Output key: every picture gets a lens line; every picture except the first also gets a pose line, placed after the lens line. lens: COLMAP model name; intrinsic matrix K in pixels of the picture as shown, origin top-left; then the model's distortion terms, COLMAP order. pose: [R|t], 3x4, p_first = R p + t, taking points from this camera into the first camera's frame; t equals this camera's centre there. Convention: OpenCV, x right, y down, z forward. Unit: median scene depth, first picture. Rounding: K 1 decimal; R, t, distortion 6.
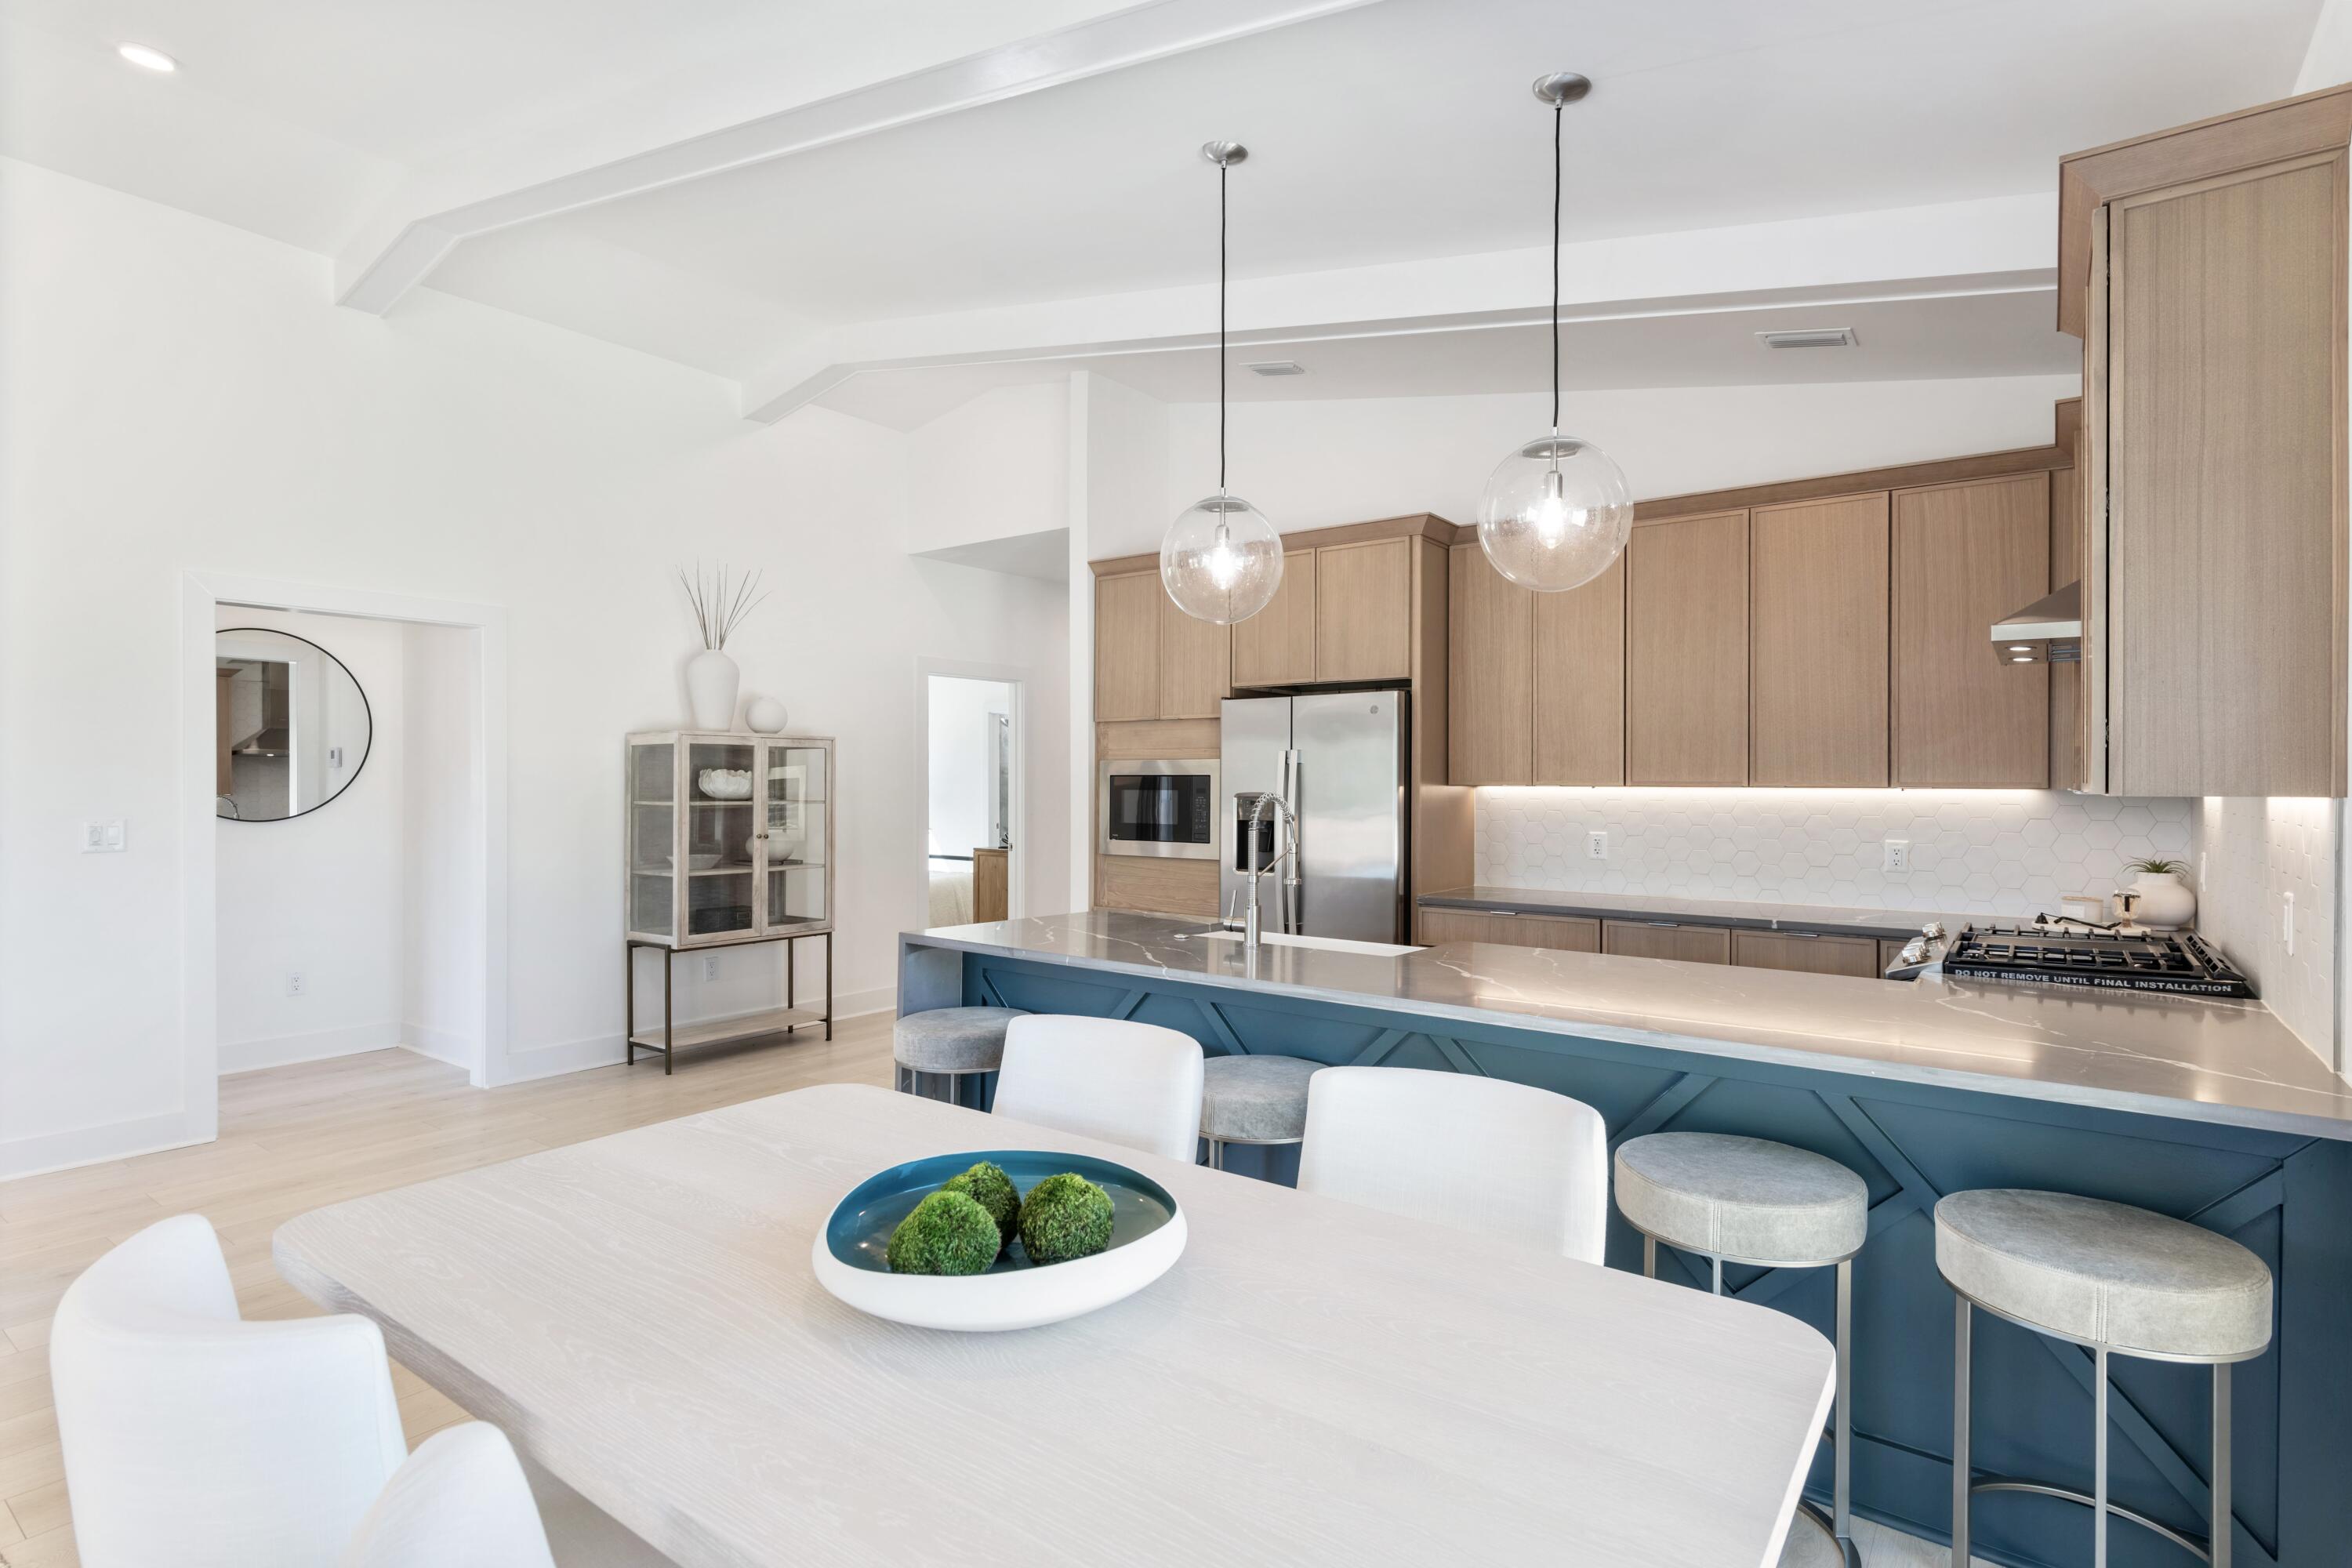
lens RADIAL K [[1177.3, 0, 1176.0], [0, 1177.3, 784.0], [0, 0, 1]] dist [-0.001580, -0.000236]
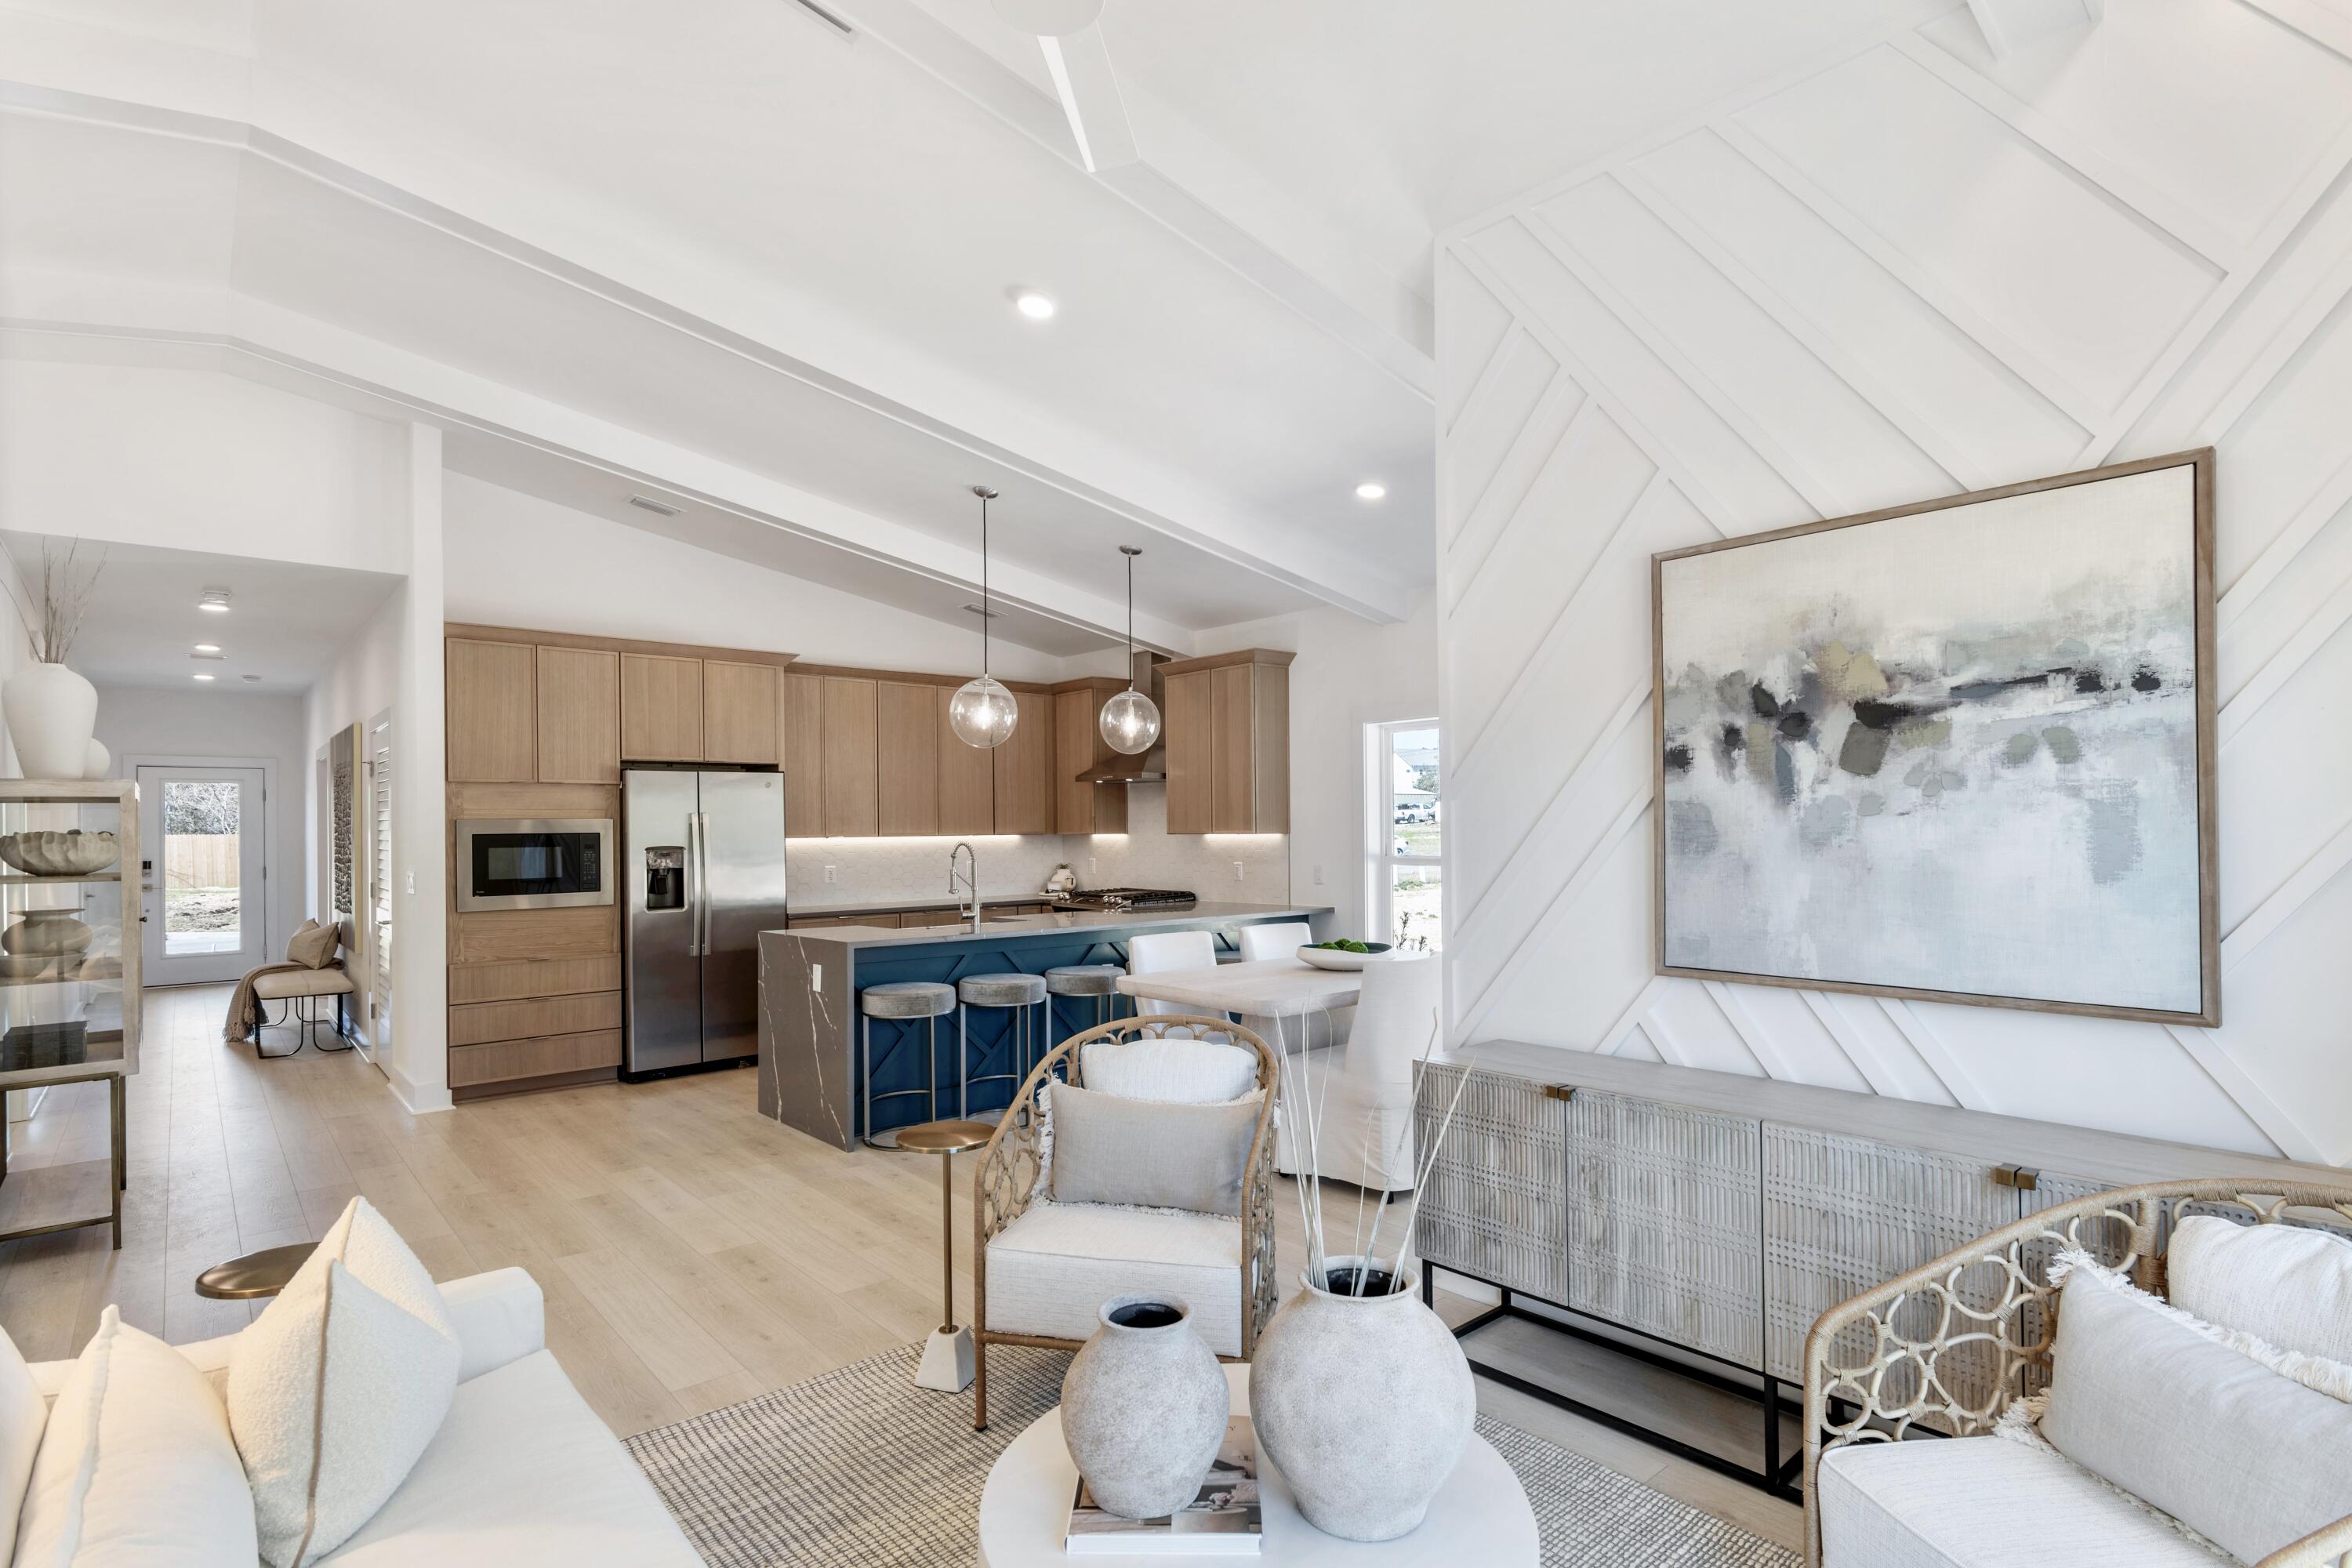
lens RADIAL K [[1143.0, 0, 1173.3], [0, 1143.0, 819.2], [0, 0, 1]] dist [-0.000726, -0.000131]
pose [[0.219931, 0.001301, 0.975515, -0.964094], [0.015194, 0.999873, -0.004759, -0.006989], [-0.975397, 0.015869, 0.219883, 0.197827]]
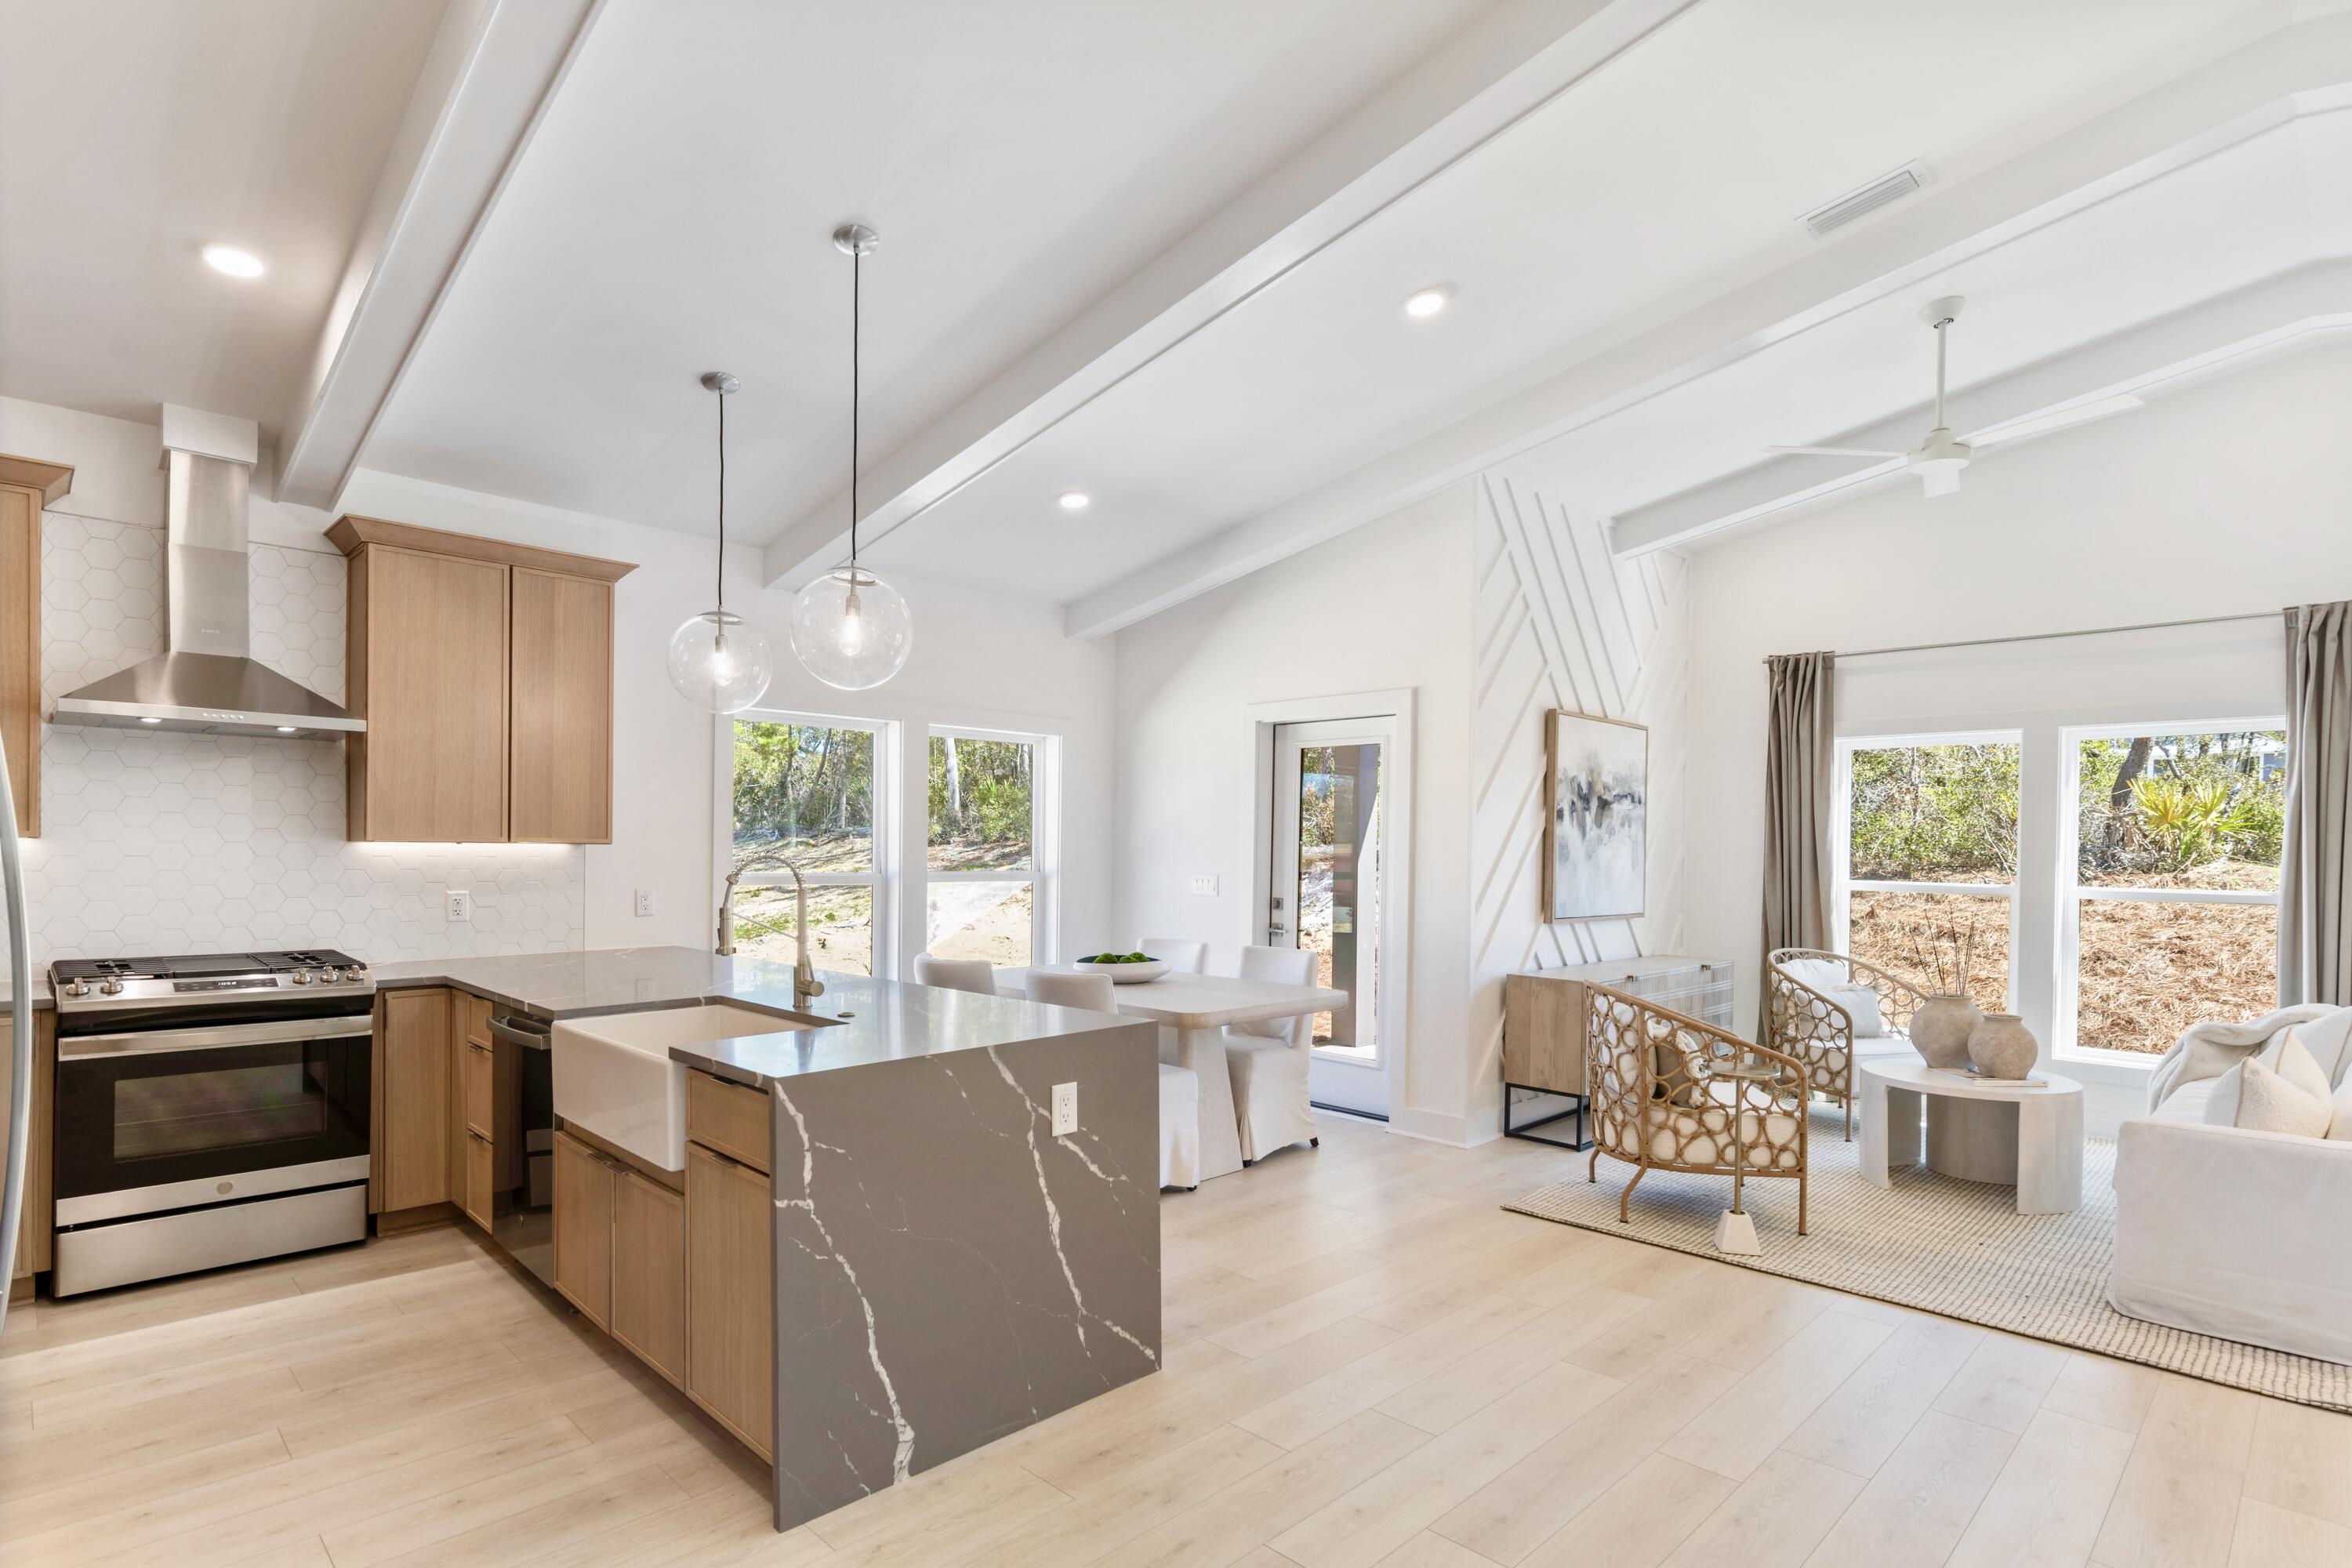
lens RADIAL K [[1184.0, 0, 1176.2], [0, 1184.0, 853.0], [0, 0, 1]] dist [0.003730, -0.017173]
pose [[-0.988081, -0.015780, 0.153126, -0.246197], [-0.014723, 0.999859, 0.008035, -0.001906], [-0.153231, 0.005684, -0.988174, 1.181175]]
